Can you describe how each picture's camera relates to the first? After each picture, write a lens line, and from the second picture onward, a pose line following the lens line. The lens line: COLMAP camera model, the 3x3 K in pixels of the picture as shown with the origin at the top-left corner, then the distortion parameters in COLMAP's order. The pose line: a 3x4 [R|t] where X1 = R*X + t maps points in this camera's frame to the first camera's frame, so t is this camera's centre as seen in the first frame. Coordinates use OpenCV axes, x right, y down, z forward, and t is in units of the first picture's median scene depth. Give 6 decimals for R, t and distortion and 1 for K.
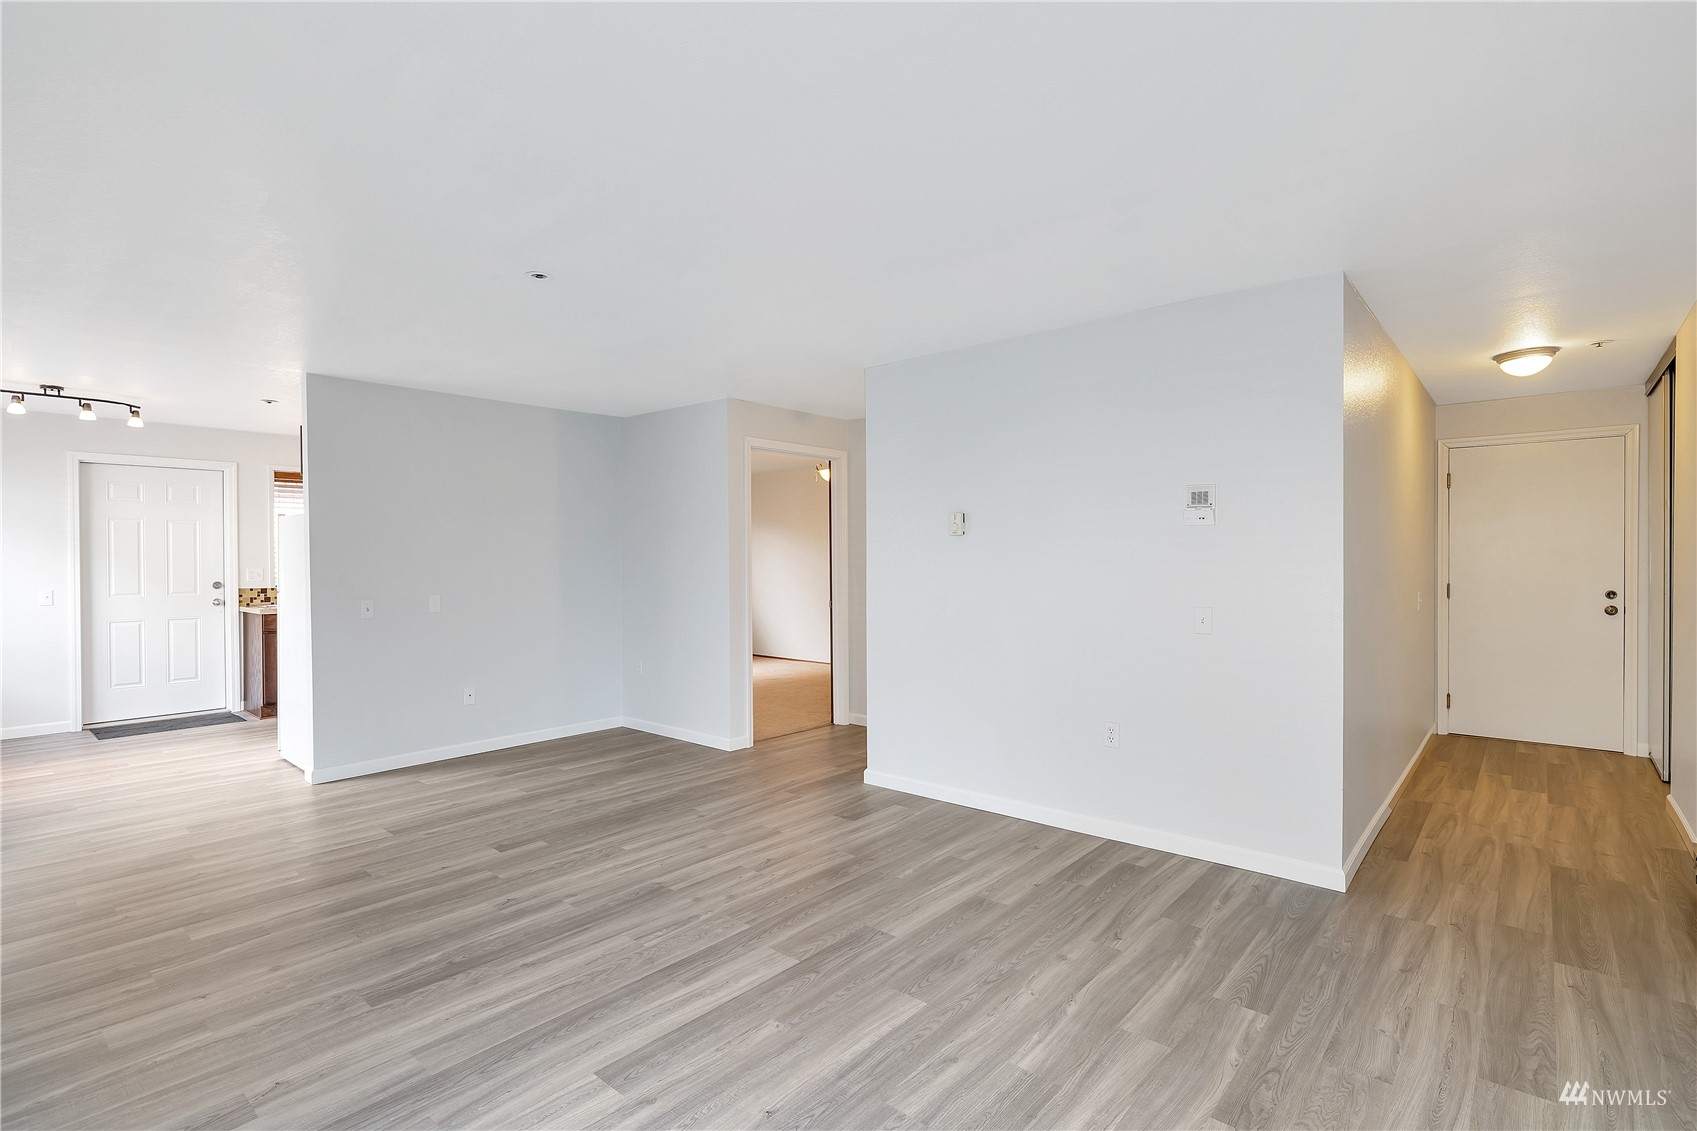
lens RADIAL K [[804.0, 0, 857.7], [0, 804.0, 566.4], [0, 0, 1]] dist [-0.007805, 0.001407]
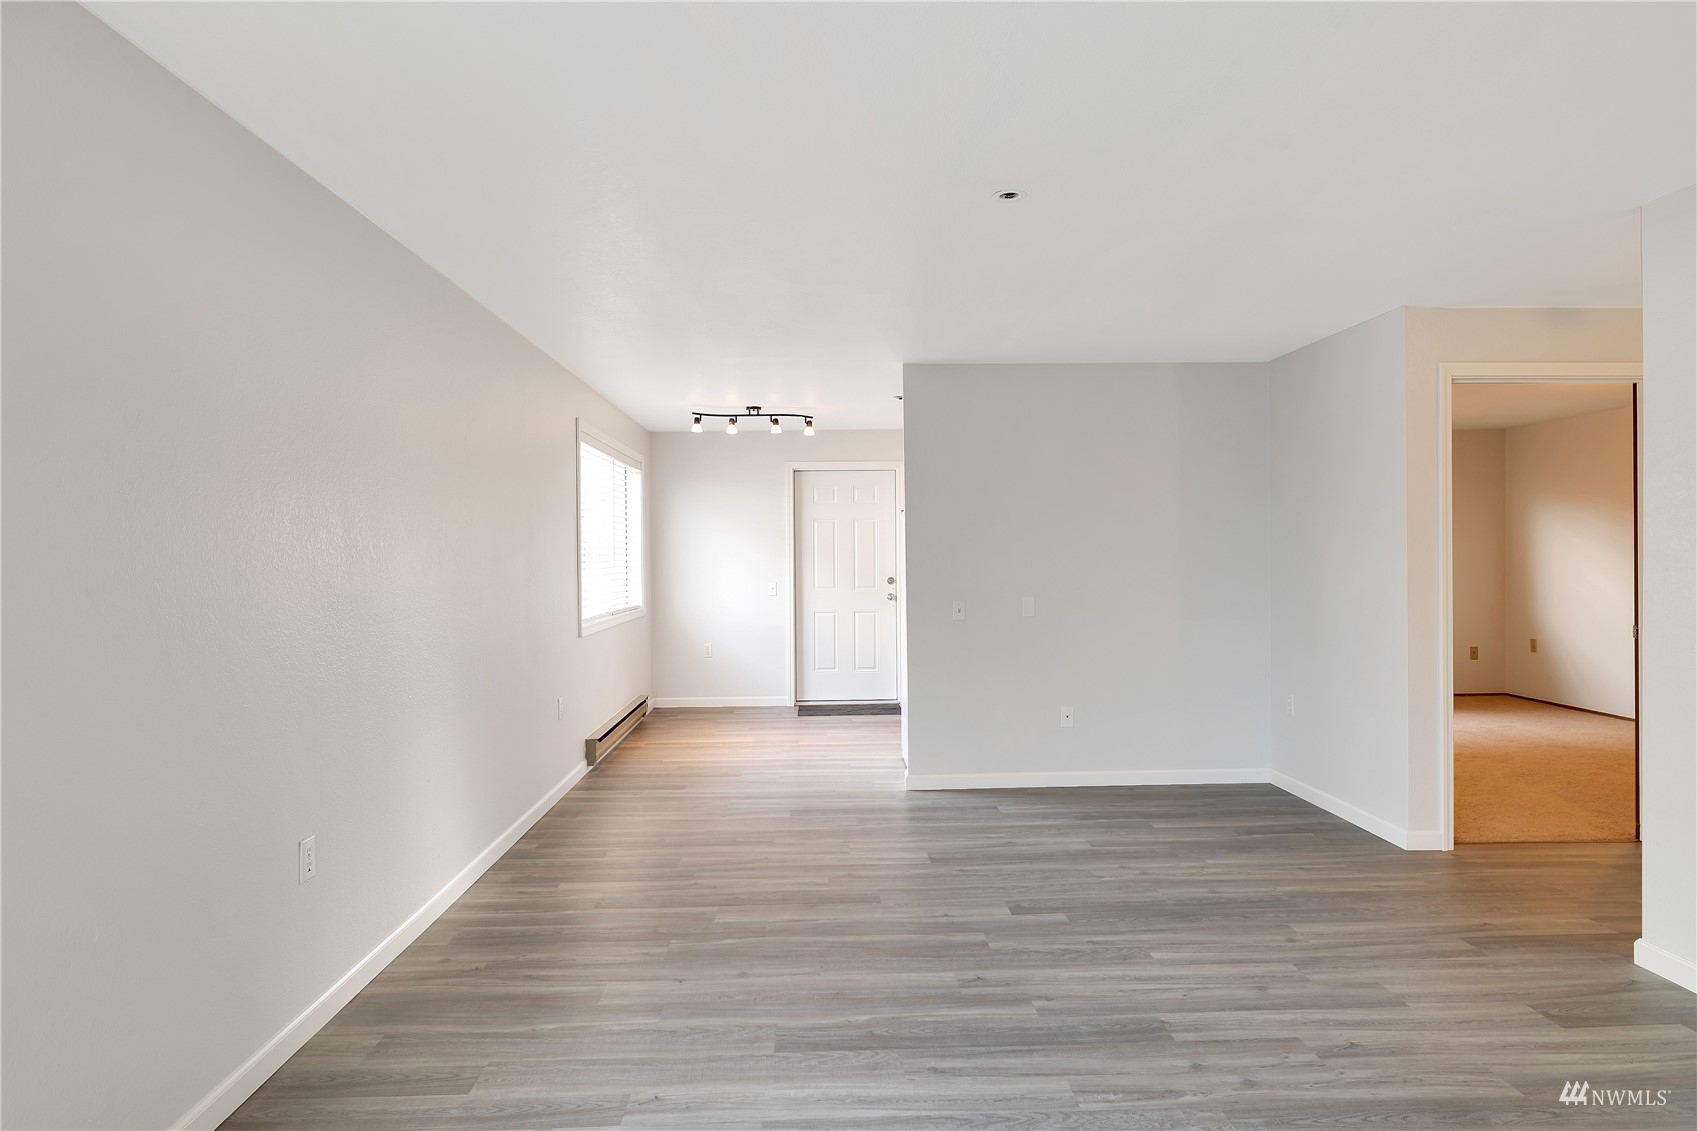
lens RADIAL K [[967.7, 0, 851.2], [0, 967.7, 555.3], [0, 0, 1]] dist [-0.001309, -0.001806]
pose [[0.678701, -0.001900, -0.734412, 0.151292], [-0.003327, 0.999978, -0.005662, -0.003324], [0.734407, 0.006286, 0.678680, 0.187238]]
